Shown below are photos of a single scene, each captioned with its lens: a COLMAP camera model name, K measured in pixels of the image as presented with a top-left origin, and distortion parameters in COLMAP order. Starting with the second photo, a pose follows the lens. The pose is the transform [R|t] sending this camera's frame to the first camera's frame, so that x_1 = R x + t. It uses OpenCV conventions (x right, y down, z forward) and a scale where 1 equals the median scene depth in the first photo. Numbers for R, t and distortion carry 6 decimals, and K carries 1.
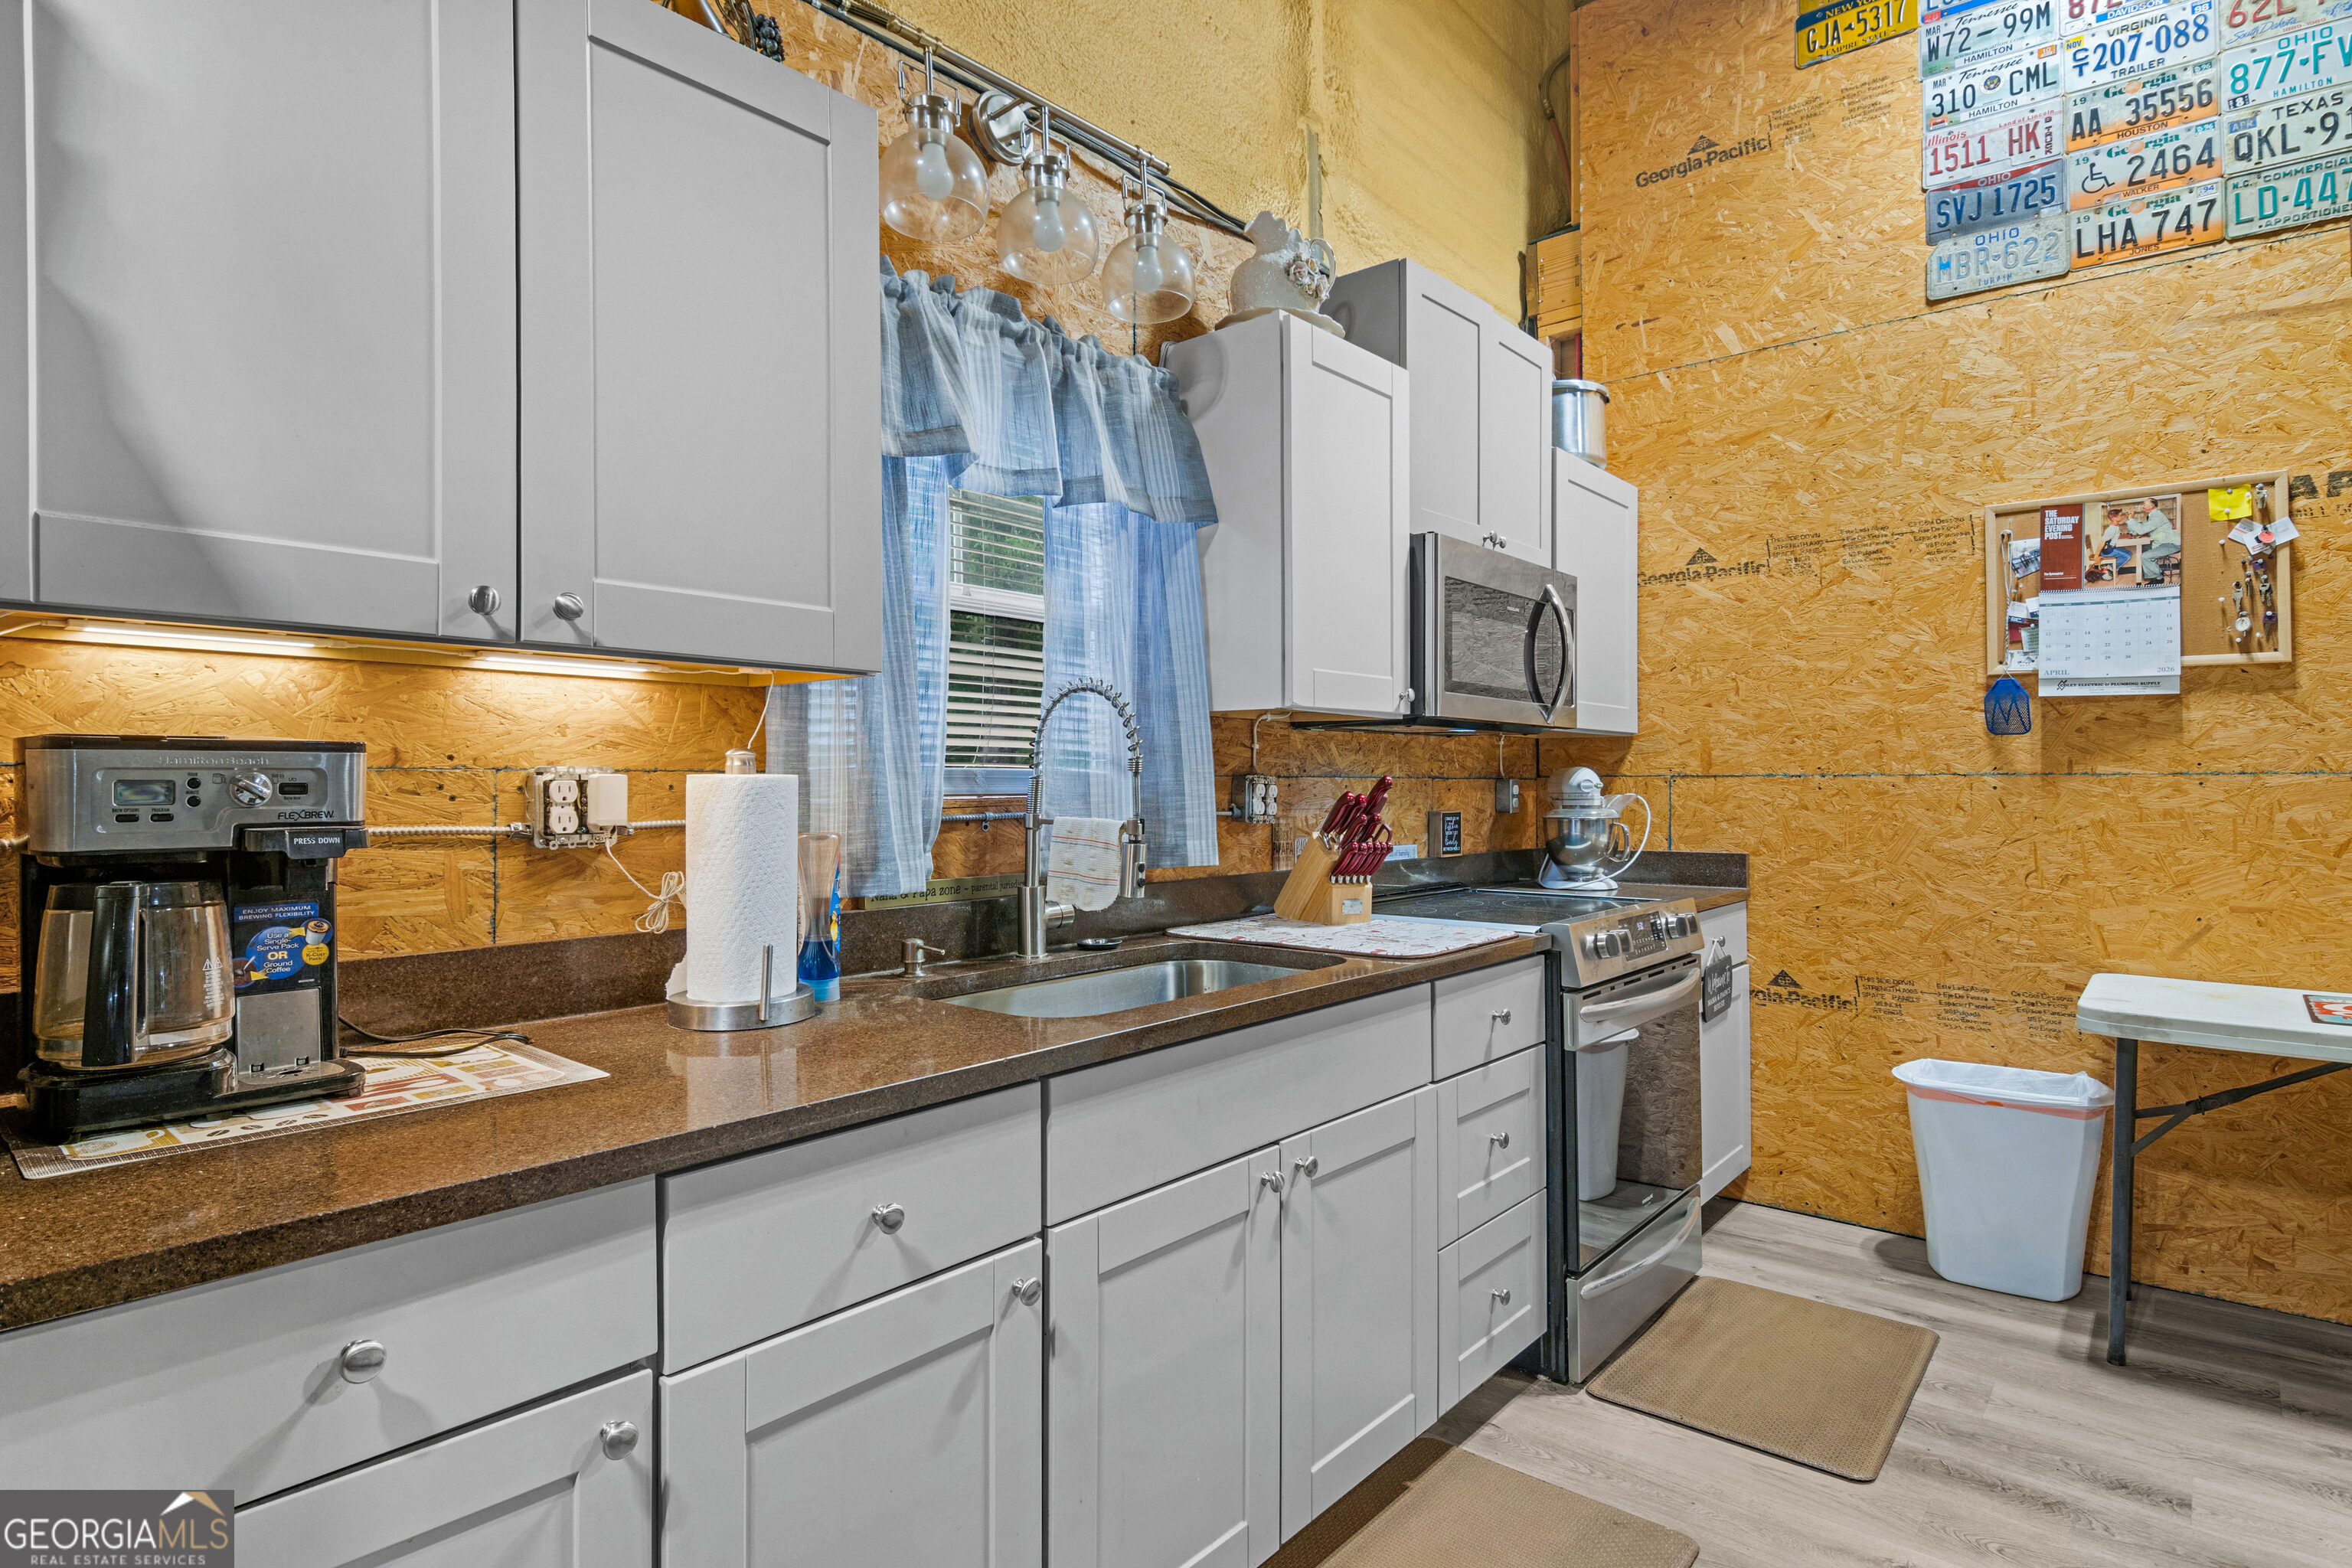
lens RADIAL K [[1196.4, 0, 1172.8], [0, 1196.4, 801.7], [0, 0, 1]] dist [-0.006703, -0.010885]
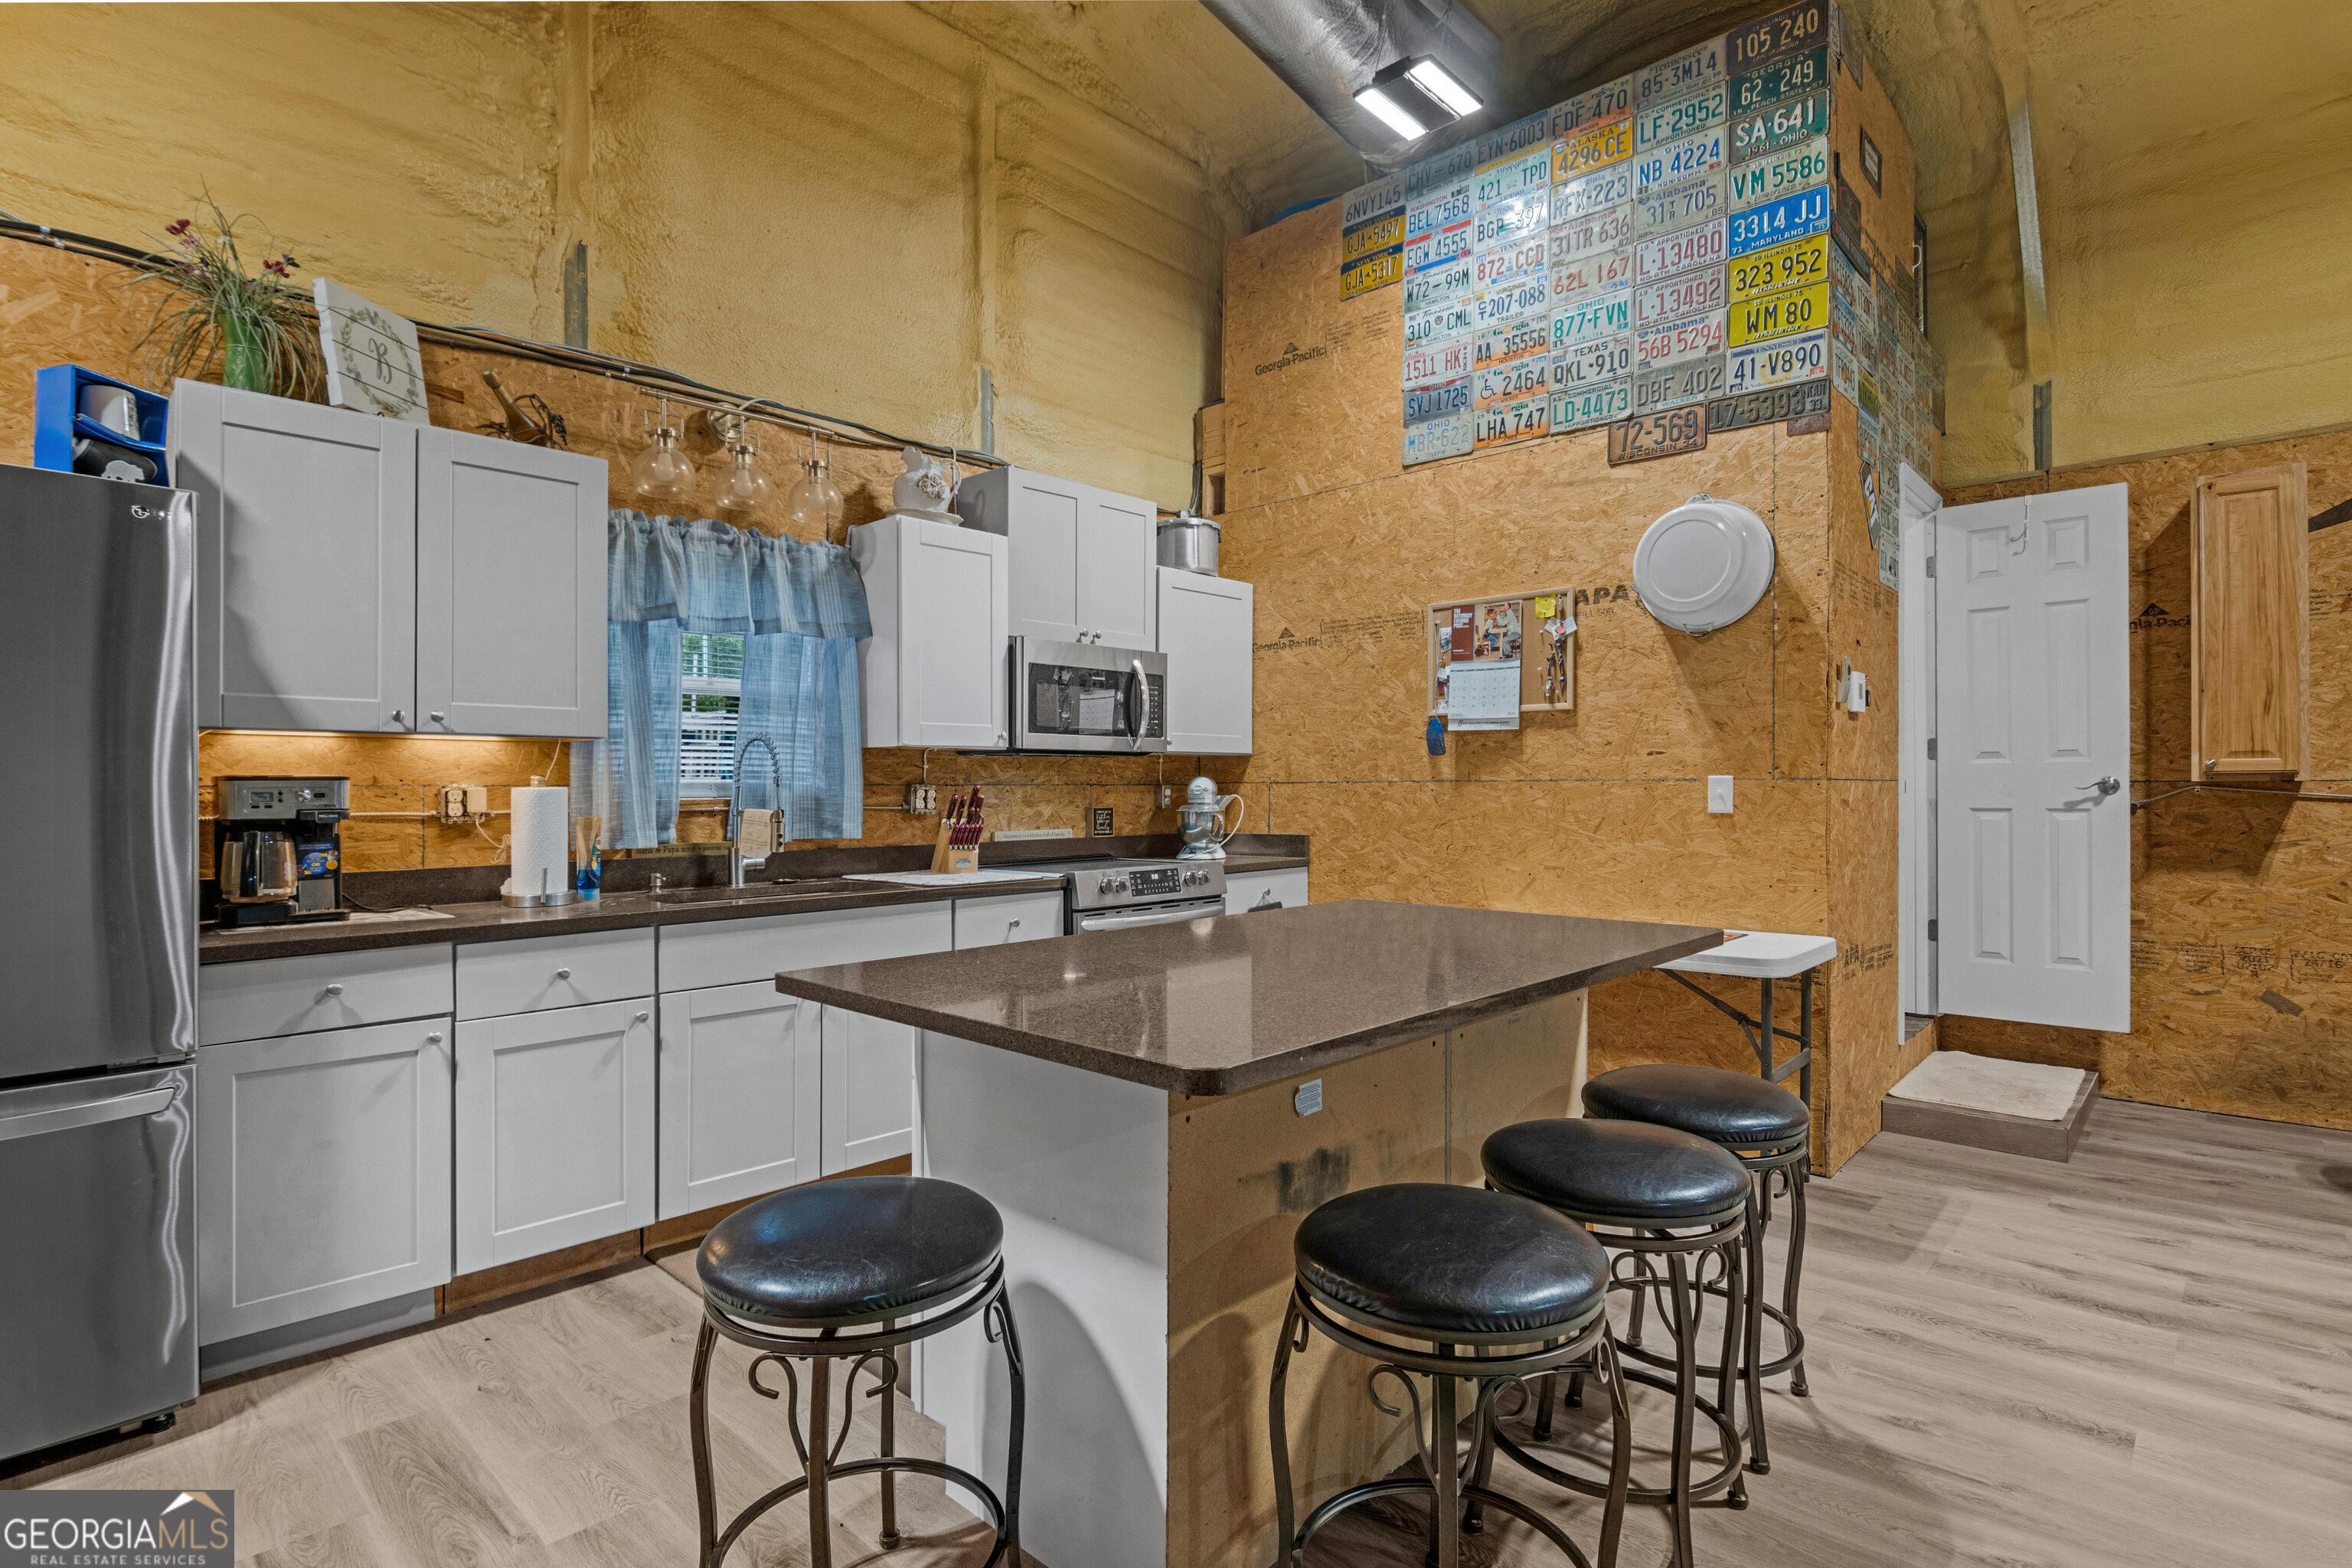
lens RADIAL K [[1148.1, 0, 1174.7], [0, 1148.1, 812.4], [0, 0, 1]] dist [0.003026, -0.018605]
pose [[0.998924, -0.003273, -0.046266, 0.448596], [0.003617, 0.999966, 0.007365, 0.005163], [0.046240, -0.007525, 0.998902, -0.506898]]
